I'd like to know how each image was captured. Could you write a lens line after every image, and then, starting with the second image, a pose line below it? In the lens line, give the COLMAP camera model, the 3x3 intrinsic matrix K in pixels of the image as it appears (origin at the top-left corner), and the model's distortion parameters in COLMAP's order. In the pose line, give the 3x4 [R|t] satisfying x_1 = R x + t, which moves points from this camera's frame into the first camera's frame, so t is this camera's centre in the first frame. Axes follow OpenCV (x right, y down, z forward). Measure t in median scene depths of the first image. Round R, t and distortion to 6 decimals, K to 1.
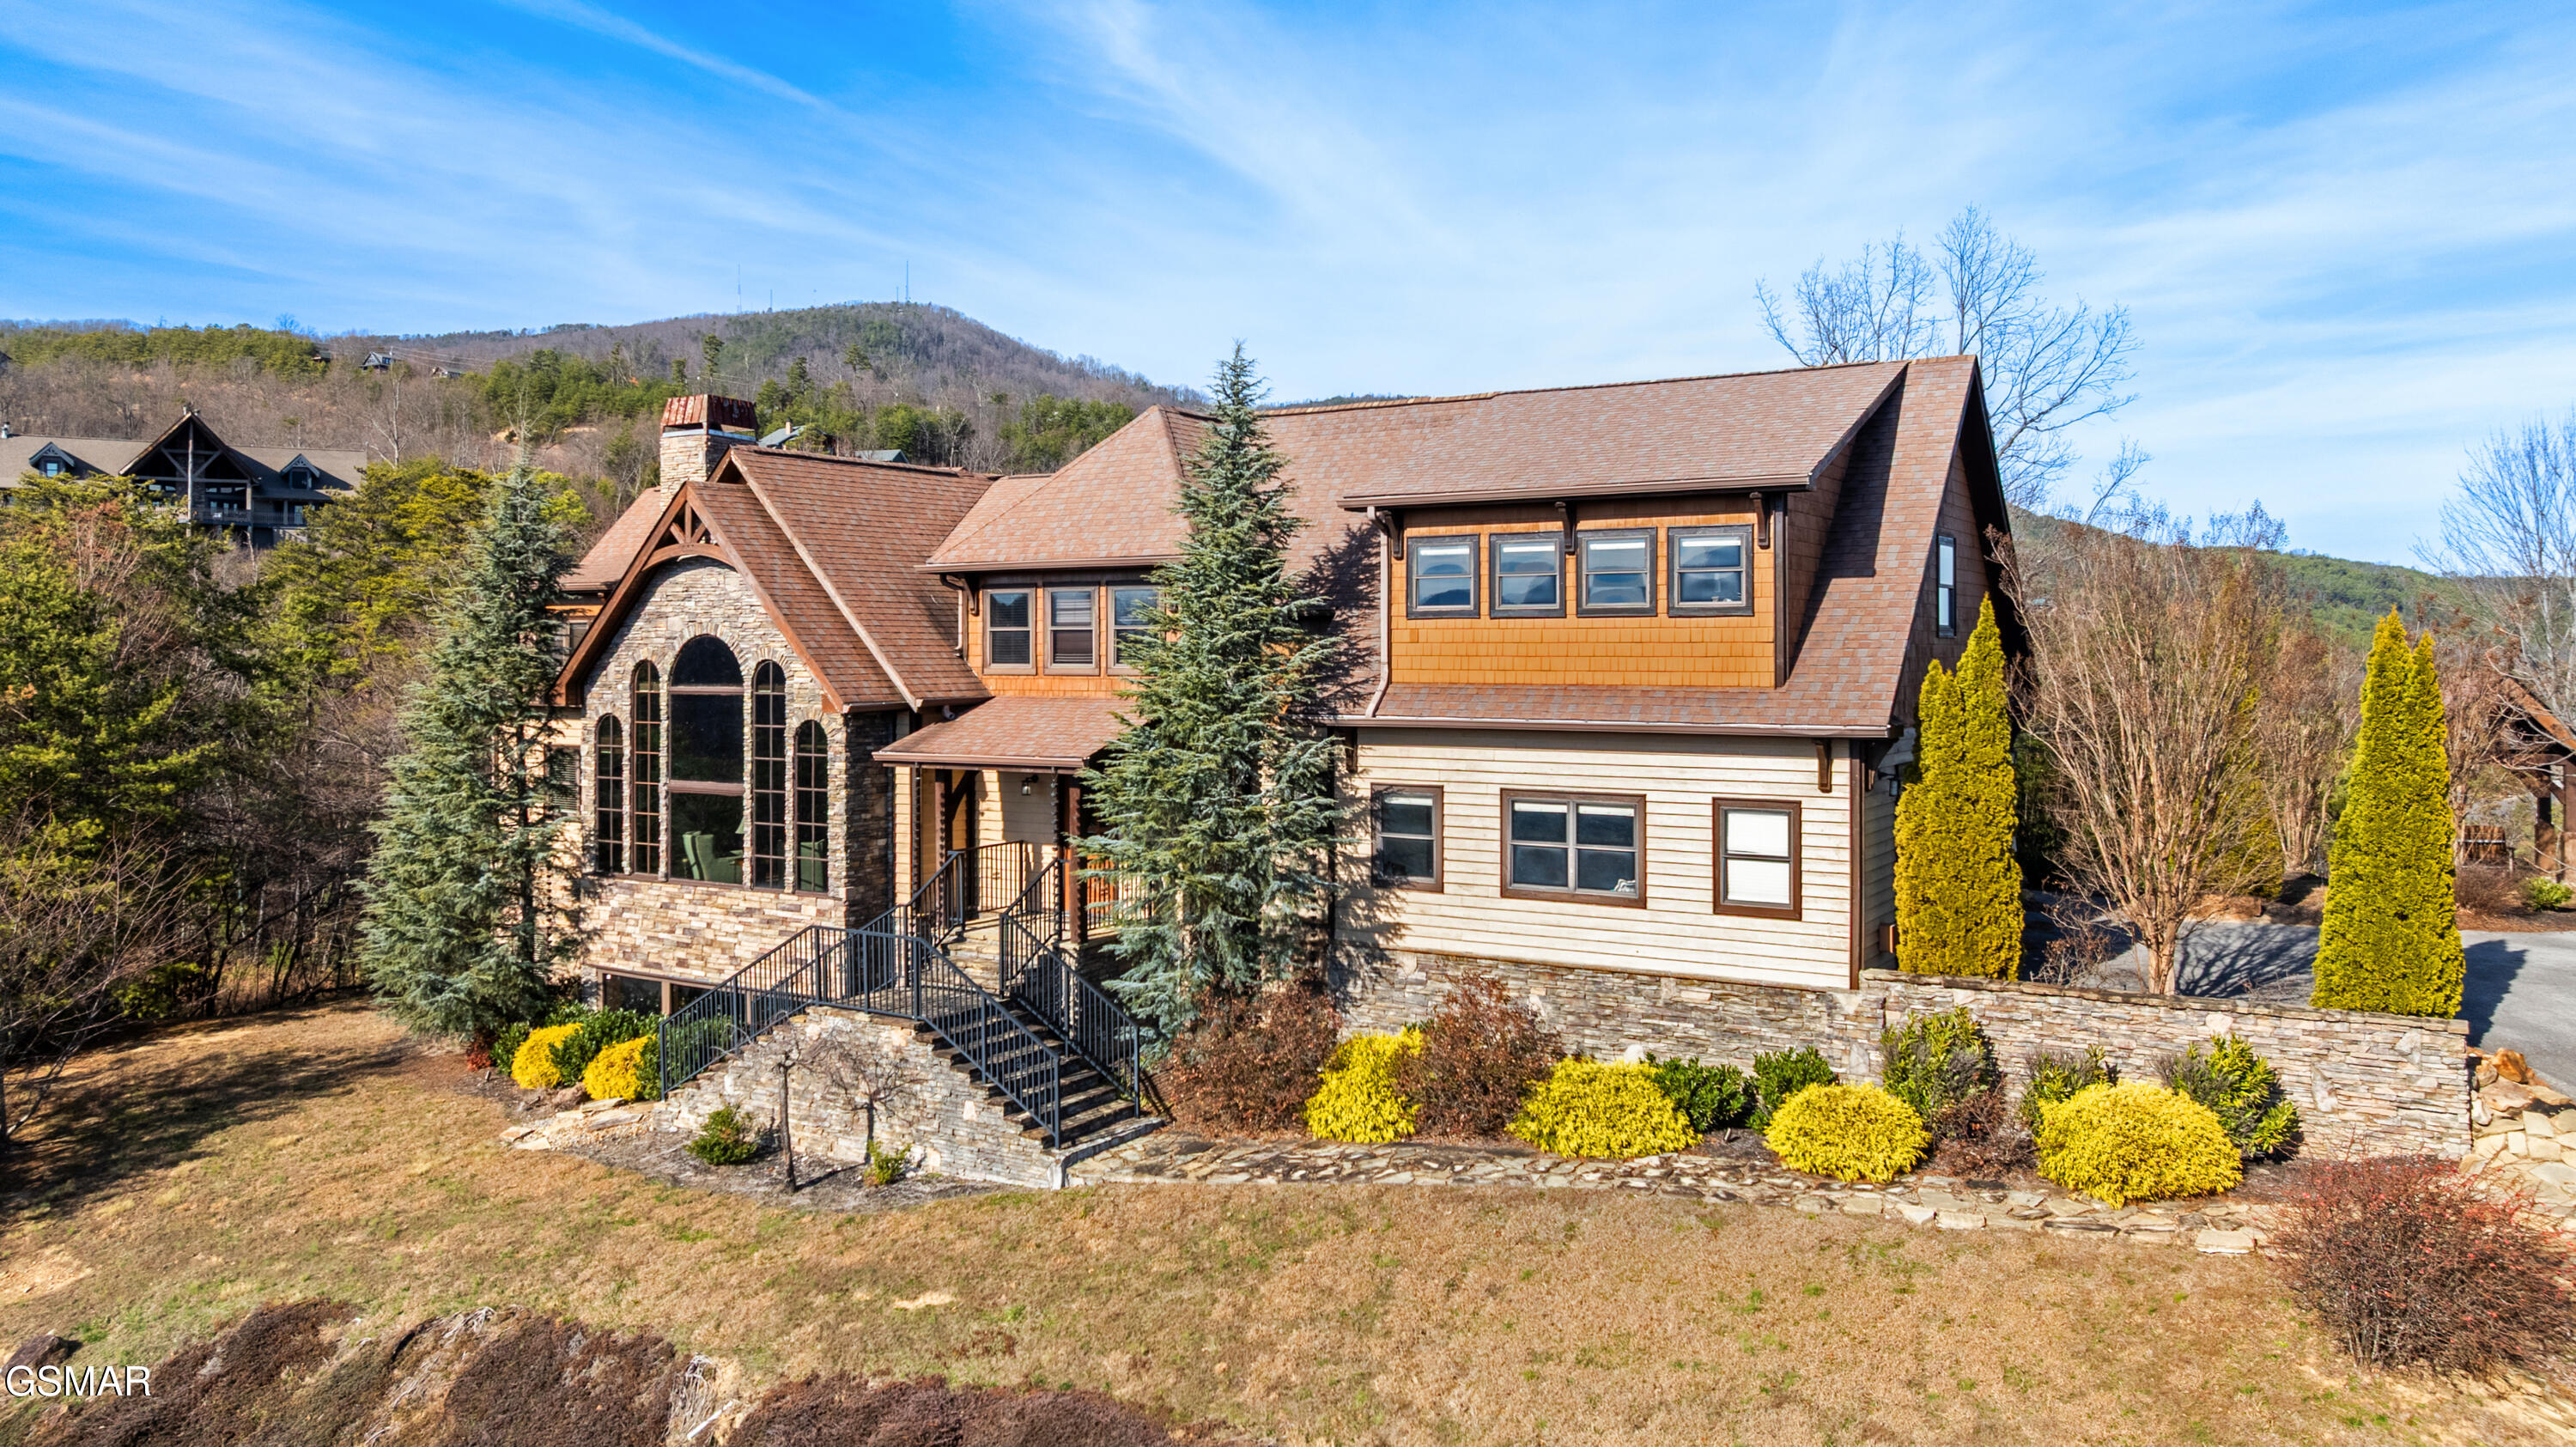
lens RADIAL K [[1829.3, 0, 1289.8], [0, 1829.3, 657.1], [0, 0, 1]] dist [-0.003462, -0.003542]
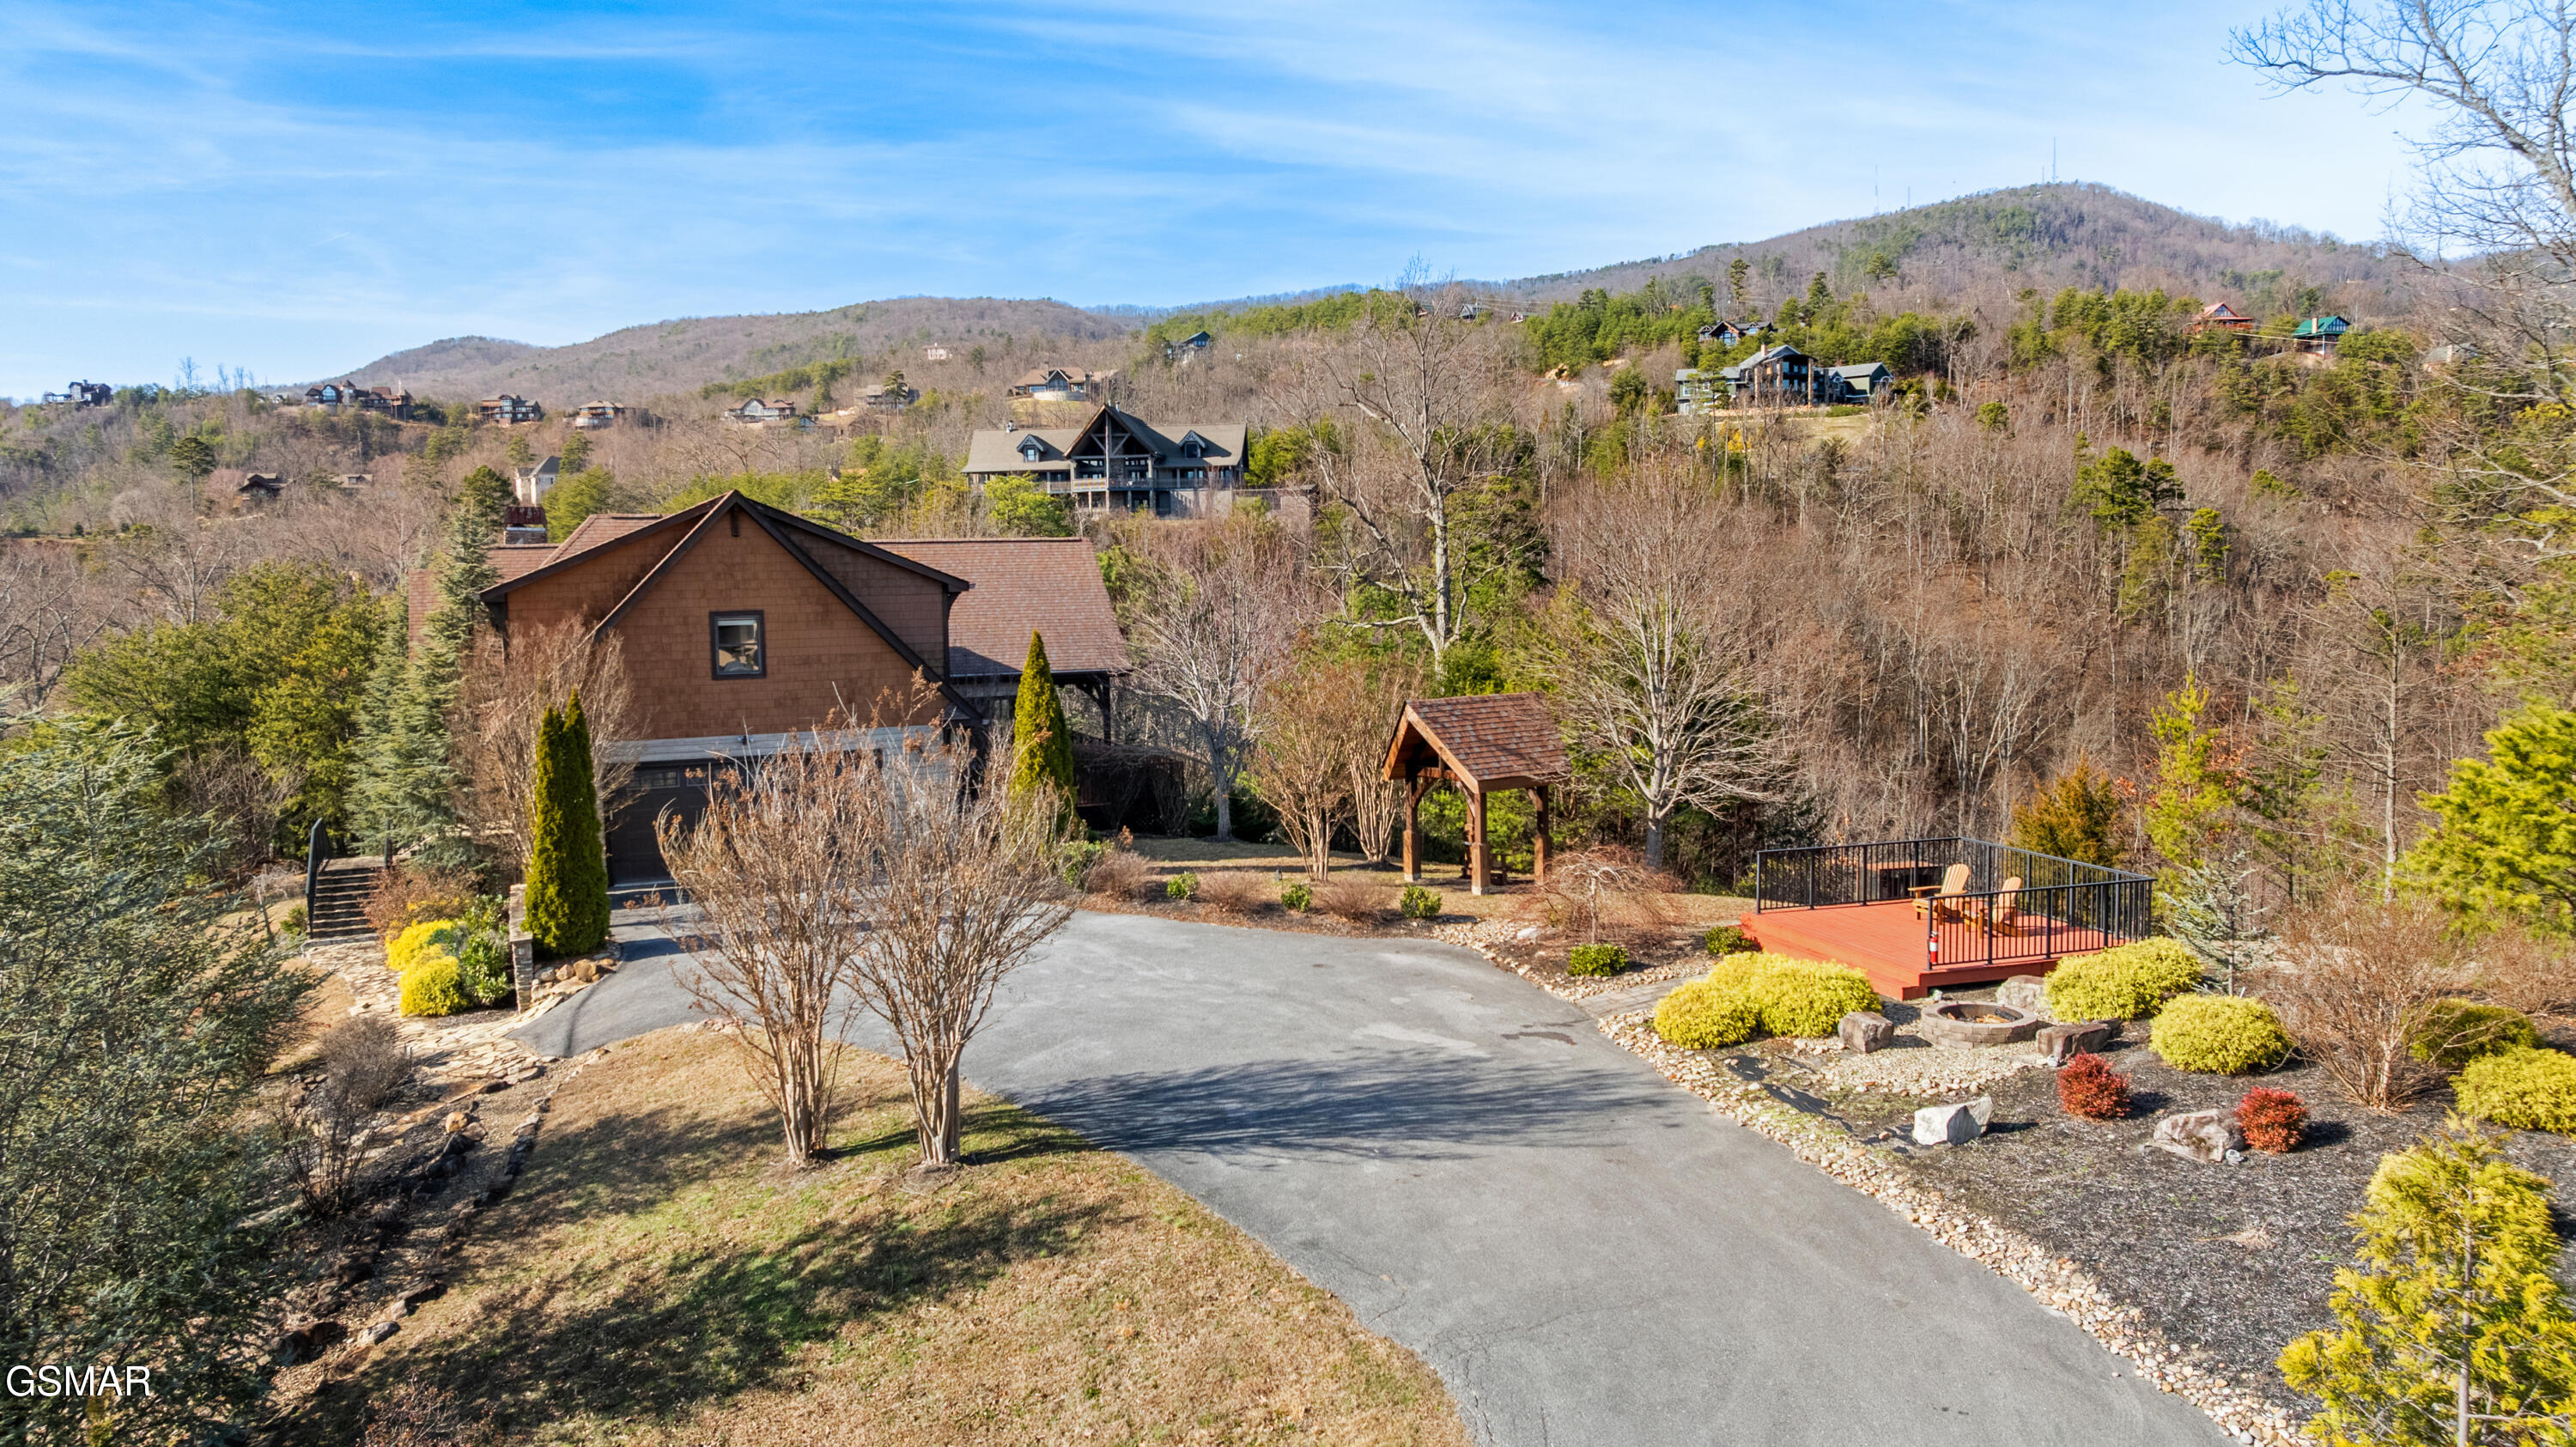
lens RADIAL K [[1804.7, 0, 1288.0], [0, 1804.7, 723.5], [0, 0, 1]] dist [-0.025509, 0.000798]
pose [[0.818855, 0.036686, -0.572827, 1.428099], [0.014621, 0.996299, 0.084706, -0.083732], [0.573815, -0.077737, 0.815287, 0.043856]]
